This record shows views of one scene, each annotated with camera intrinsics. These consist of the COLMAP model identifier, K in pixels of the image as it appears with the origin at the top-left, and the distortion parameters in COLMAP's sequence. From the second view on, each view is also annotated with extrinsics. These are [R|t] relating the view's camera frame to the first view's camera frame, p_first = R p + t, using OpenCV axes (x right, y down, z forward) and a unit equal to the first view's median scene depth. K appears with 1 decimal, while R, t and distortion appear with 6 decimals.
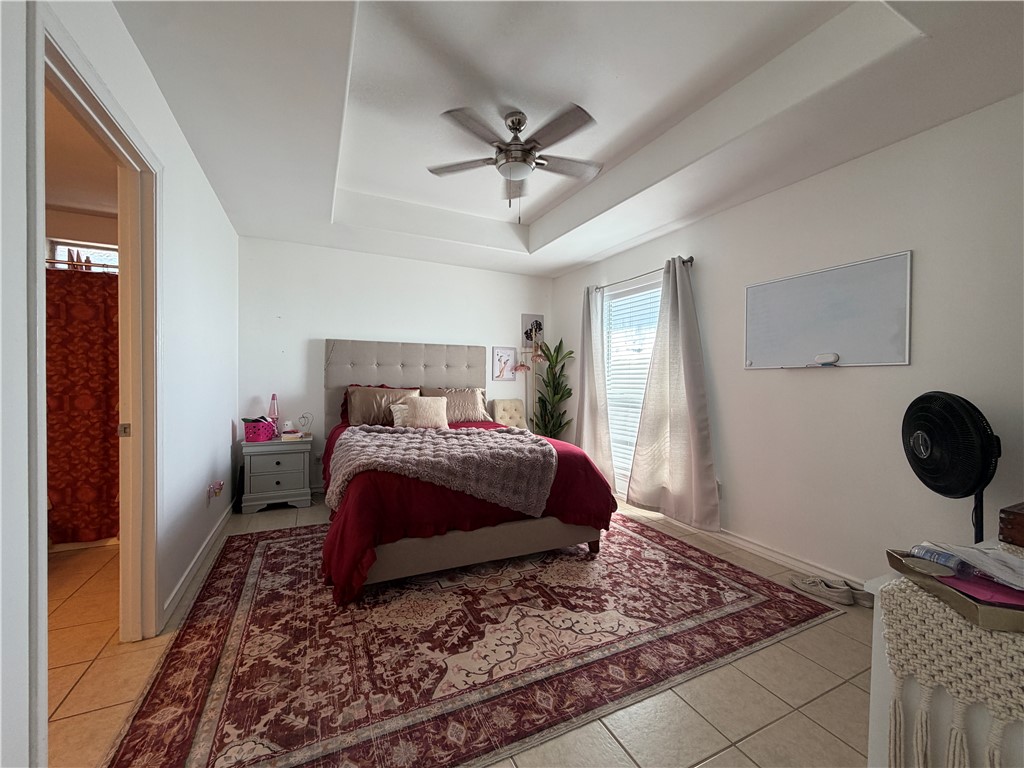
lens RADIAL K [[408.0, 0, 510.0], [0, 408.0, 385.2], [0, 0, 1]] dist [0.002035, 0.000378]
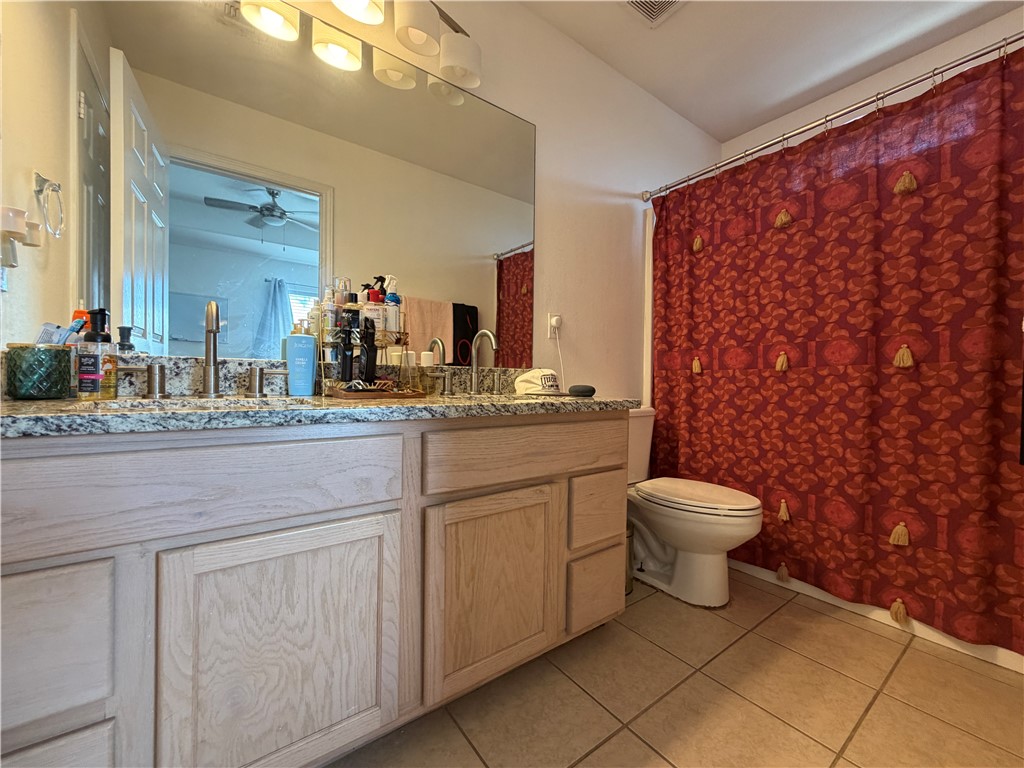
lens RADIAL K [[408.0, 0, 512.4], [0, 408.0, 388.2], [0, 0, 1]] dist [0.002035, 0.000378]
pose [[0.180230, 0.008016, -0.983592, -0.559097], [-0.018068, 0.999825, 0.004838, 0.098509], [0.983458, 0.016899, 0.180344, 0.447226]]
